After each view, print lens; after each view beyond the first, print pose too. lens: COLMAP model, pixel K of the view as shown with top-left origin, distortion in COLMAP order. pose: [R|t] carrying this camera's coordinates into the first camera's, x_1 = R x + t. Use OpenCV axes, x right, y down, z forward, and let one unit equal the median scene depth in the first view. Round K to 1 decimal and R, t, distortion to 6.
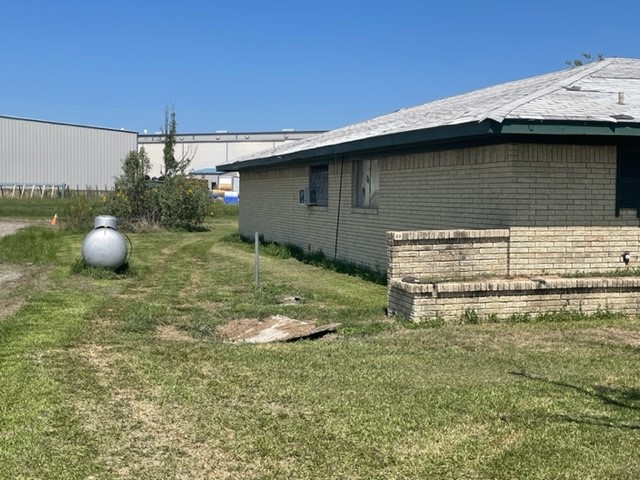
lens RADIAL K [[858.0, 0, 330.9], [0, 858.0, 225.6], [0, 0, 1]] dist [0.141511, -0.369750]
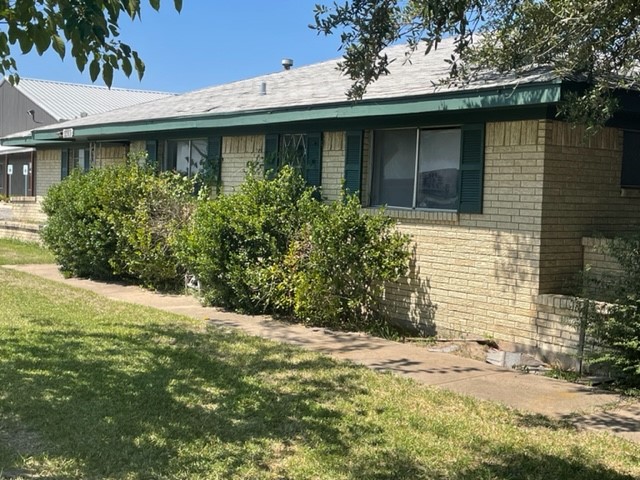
lens RADIAL K [[858.0, 0, 330.9], [0, 858.0, 225.6], [0, 0, 1]] dist [0.141511, -0.369750]
pose [[0.361072, 0.033778, -0.931926, 2.256265], [-0.048942, 0.998653, 0.017234, 0.003699], [0.931253, 0.039388, 0.362239, 0.945781]]
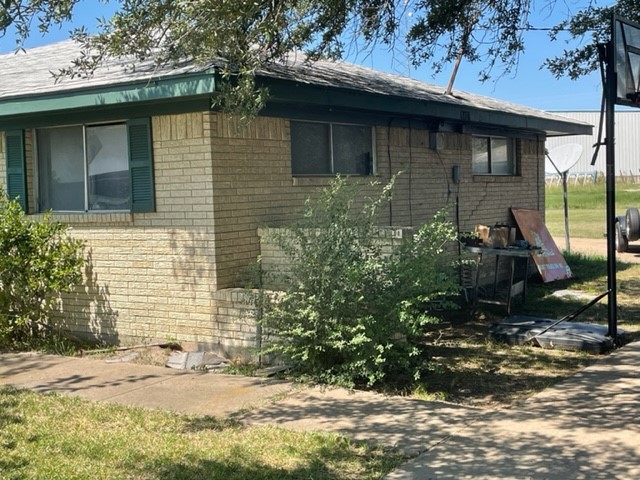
lens RADIAL K [[858.0, 0, 330.9], [0, 858.0, 225.6], [0, 0, 1]] dist [0.141511, -0.369750]
pose [[0.630844, -0.002562, -0.775906, 2.253508], [0.024510, 0.999561, 0.016627, 0.002826], [0.775523, -0.029507, 0.630630, 1.004116]]
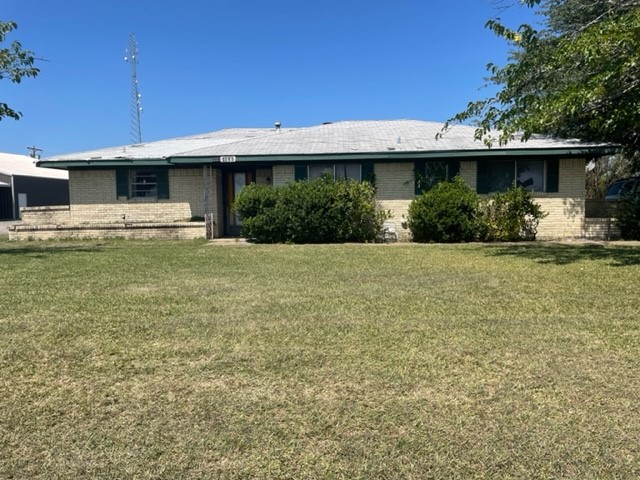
lens RADIAL K [[476.7, 0, 320.0], [0, 476.7, 240.0], [0, 0, 1]] dist [0.098714, -0.132706]
pose [[0.929149, -0.003483, -0.369689, 1.438767], [0.017720, 0.999226, 0.035122, 0.069285], [0.369280, -0.039185, 0.928492, -0.035977]]
